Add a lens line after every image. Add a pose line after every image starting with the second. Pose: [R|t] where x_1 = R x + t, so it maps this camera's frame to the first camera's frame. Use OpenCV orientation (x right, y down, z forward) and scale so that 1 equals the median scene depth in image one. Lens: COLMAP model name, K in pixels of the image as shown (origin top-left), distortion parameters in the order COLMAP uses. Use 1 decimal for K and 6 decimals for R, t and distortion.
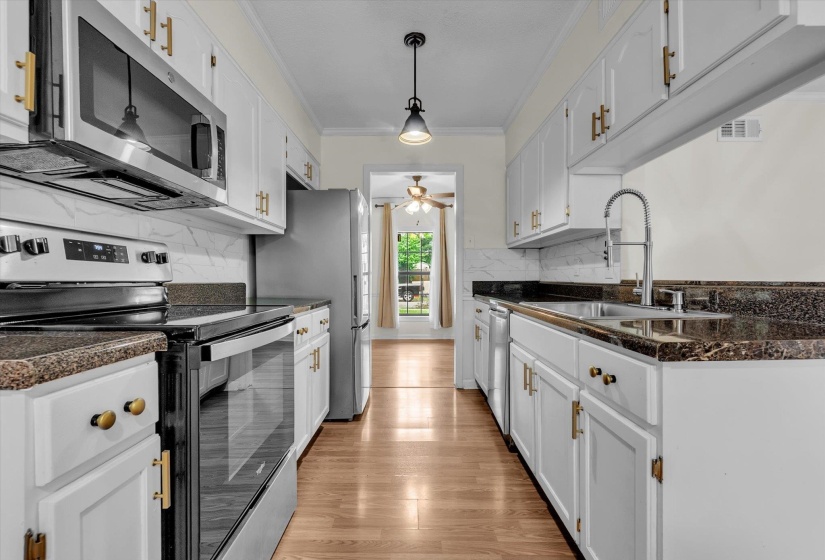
lens RADIAL K [[360.3, 0, 412.3], [0, 360.3, 282.9], [0, 0, 1]] dist [-0.004367, -0.000677]
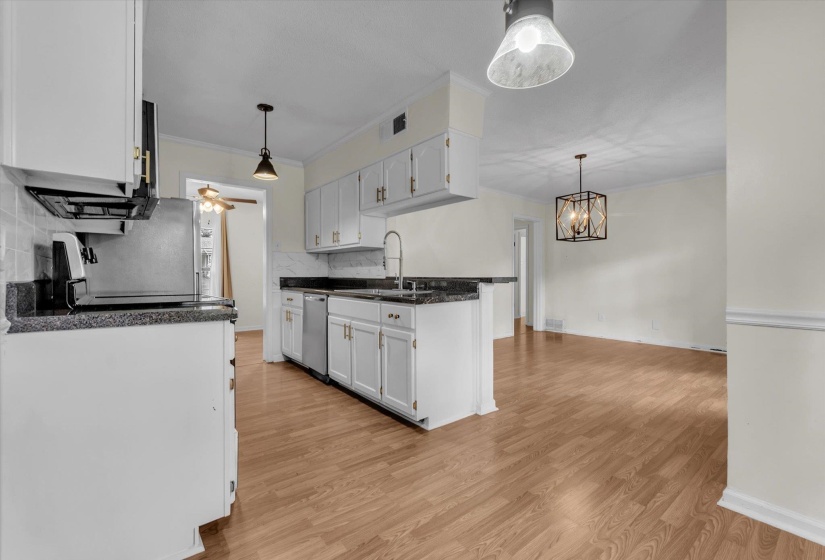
lens RADIAL K [[360.3, 0, 411.2], [0, 360.3, 279.1], [0, 0, 1]] dist [-0.004367, -0.000677]
pose [[0.778551, -0.005095, 0.627561, -0.576493], [0.004783, 0.999986, 0.002185, 0.002454], [-0.627563, 0.001301, 0.778564, -0.614193]]
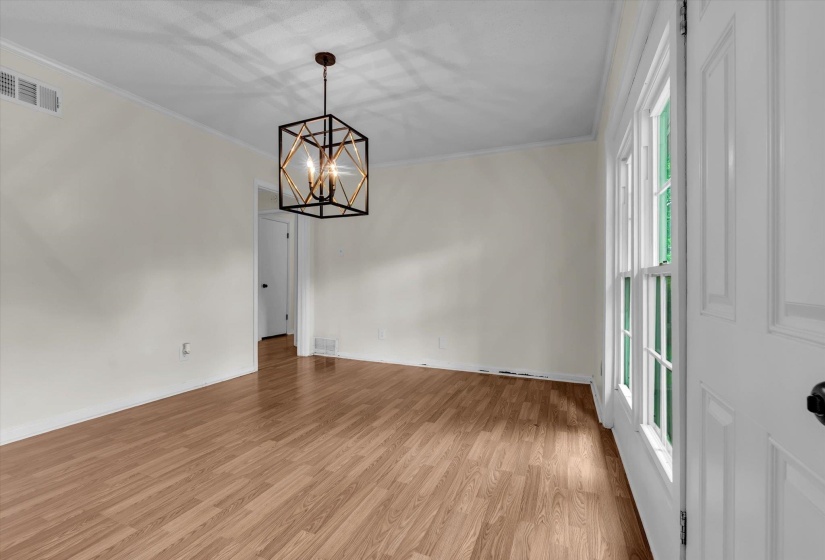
lens RADIAL K [[360.3, 0, 411.3], [0, 360.3, 287.6], [0, 0, 1]] dist [-0.004367, -0.000677]
pose [[0.388406, -0.015975, 0.921350, 0.836135], [-0.003371, 0.999818, 0.018756, 0.001356], [-0.921482, -0.010391, 0.388282, -0.229303]]
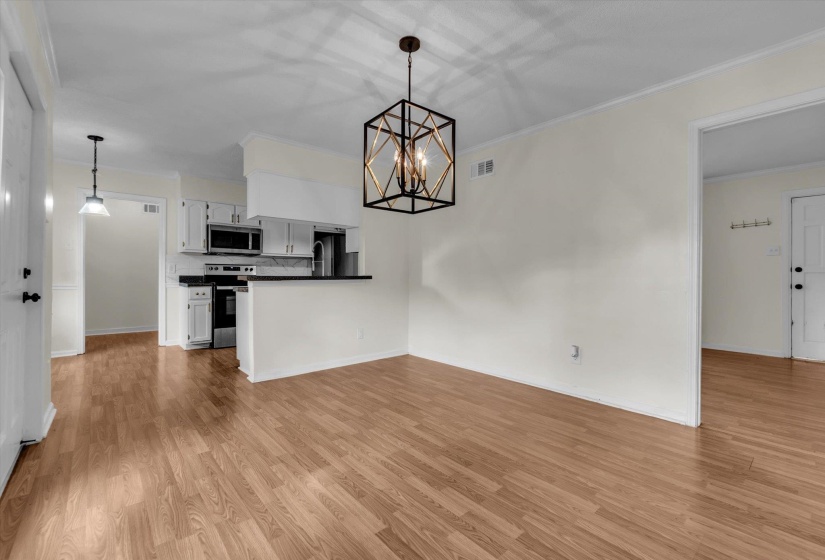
lens RADIAL K [[360.3, 0, 409.0], [0, 360.3, 277.9], [0, 0, 1]] dist [-0.004367, -0.000677]
pose [[0.657298, 0.009267, -0.753574, 3.061409], [-0.011949, 0.999927, 0.001873, -0.003142], [0.753536, 0.007773, 0.657360, -0.233728]]
